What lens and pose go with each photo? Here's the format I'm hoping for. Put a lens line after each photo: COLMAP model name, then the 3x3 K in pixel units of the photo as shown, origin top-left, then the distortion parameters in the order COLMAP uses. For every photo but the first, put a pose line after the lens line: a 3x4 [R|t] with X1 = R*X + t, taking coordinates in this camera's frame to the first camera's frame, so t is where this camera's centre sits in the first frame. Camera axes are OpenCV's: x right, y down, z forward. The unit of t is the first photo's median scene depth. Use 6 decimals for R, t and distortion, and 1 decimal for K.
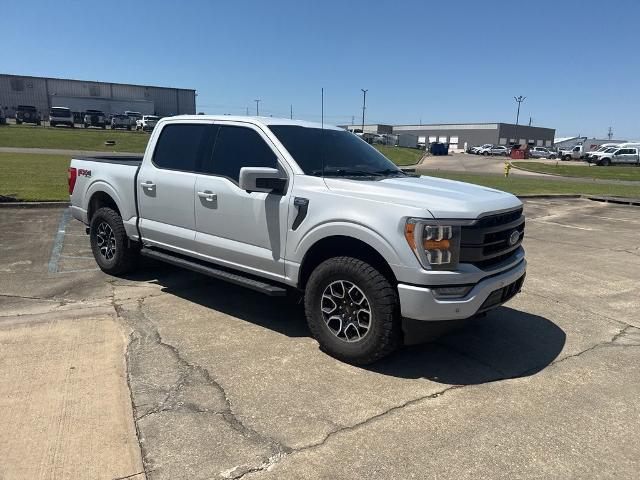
lens RADIAL K [[451.4, 0, 323.3], [0, 451.4, 237.9], [0, 0, 1]] dist [0.051075, -0.076549]
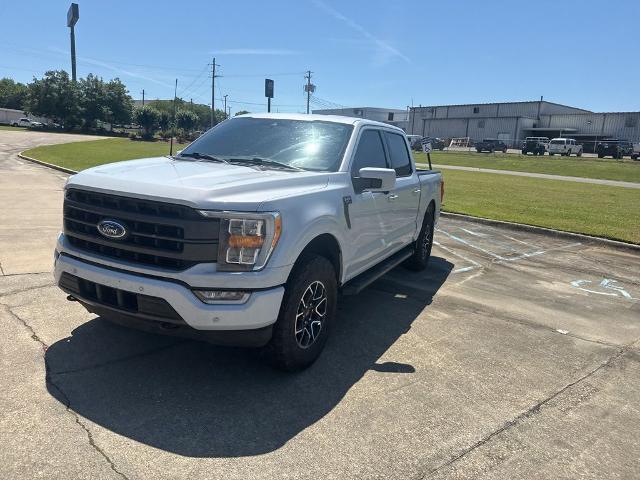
lens RADIAL K [[451.4, 0, 319.9], [0, 451.4, 232.9], [0, 0, 1]] dist [0.051075, -0.076549]
pose [[0.222420, 0.146423, -0.963893, 1.037497], [-0.246871, 0.964896, 0.089610, -0.124740], [0.943178, 0.218026, 0.250760, 0.953717]]
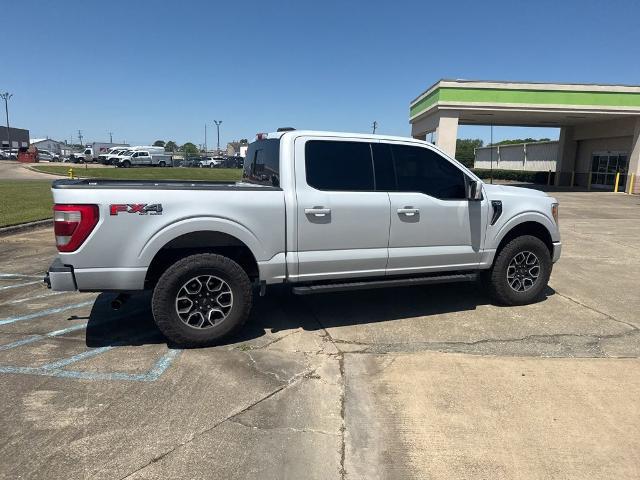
lens RADIAL K [[451.4, 0, 318.6], [0, 451.4, 239.6], [0, 0, 1]] dist [0.051075, -0.076549]
pose [[0.496996, -0.165259, 0.851871, -1.283480], [0.165085, 0.981776, 0.094147, -0.162881], [-0.851905, 0.093840, 0.515221, 0.641620]]
